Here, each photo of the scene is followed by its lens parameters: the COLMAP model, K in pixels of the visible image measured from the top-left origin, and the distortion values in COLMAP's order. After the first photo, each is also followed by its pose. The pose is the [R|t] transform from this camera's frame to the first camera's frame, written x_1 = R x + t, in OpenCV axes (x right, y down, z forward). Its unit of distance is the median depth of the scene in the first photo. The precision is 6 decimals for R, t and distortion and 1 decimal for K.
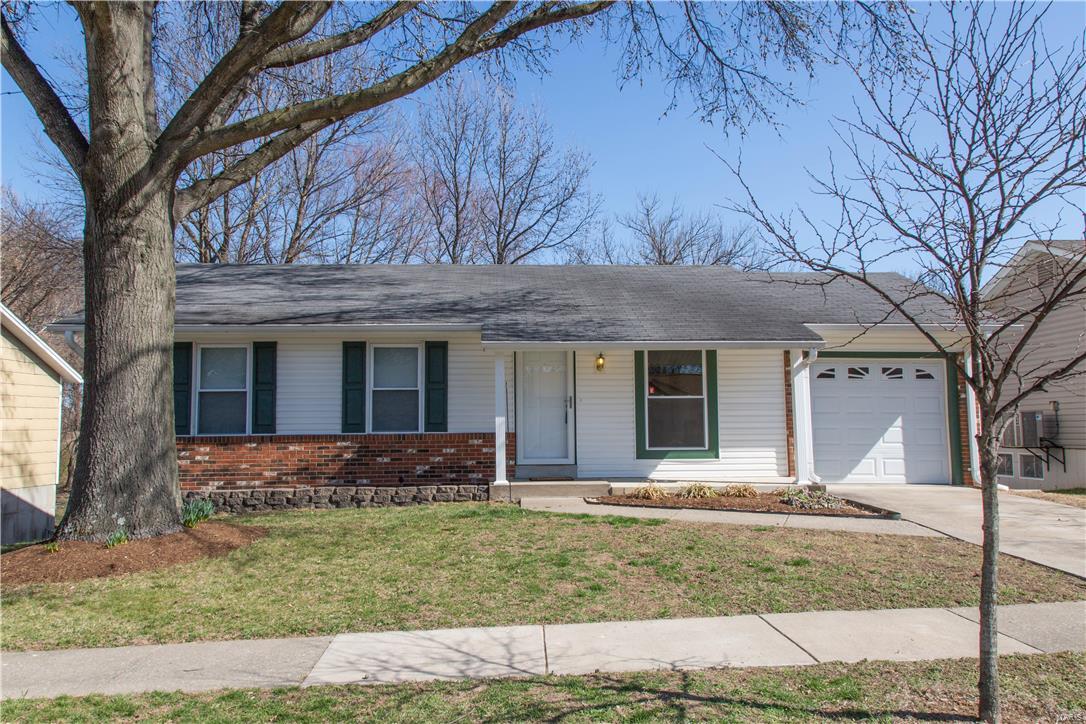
lens RADIAL K [[721.4, 0, 543.0], [0, 721.4, 362.0], [0, 0, 1]] dist [-0.006671, -0.003745]
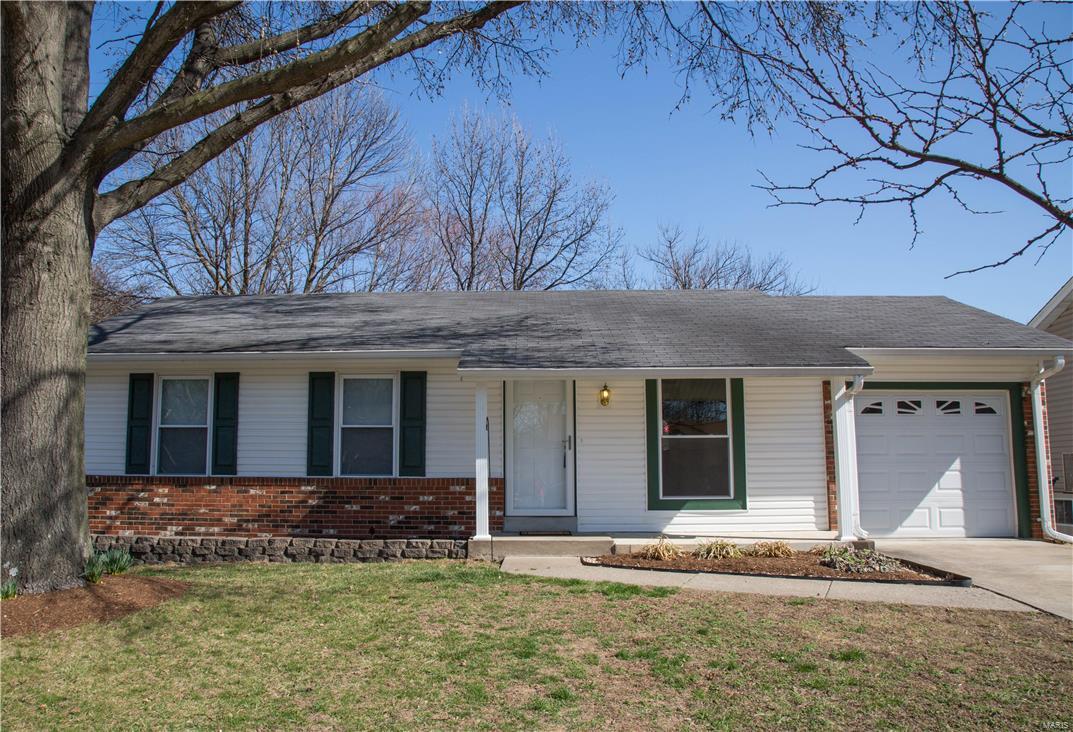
lens RADIAL K [[724.3, 0, 507.6], [0, 724.3, 386.6], [0, 0, 1]] dist [-0.143425, 0.067167]
pose [[0.995999, -0.003174, -0.089312, 0.042898], [0.000462, 0.999539, -0.030367, 0.016472], [0.089367, 0.030204, 0.995541, 0.152854]]
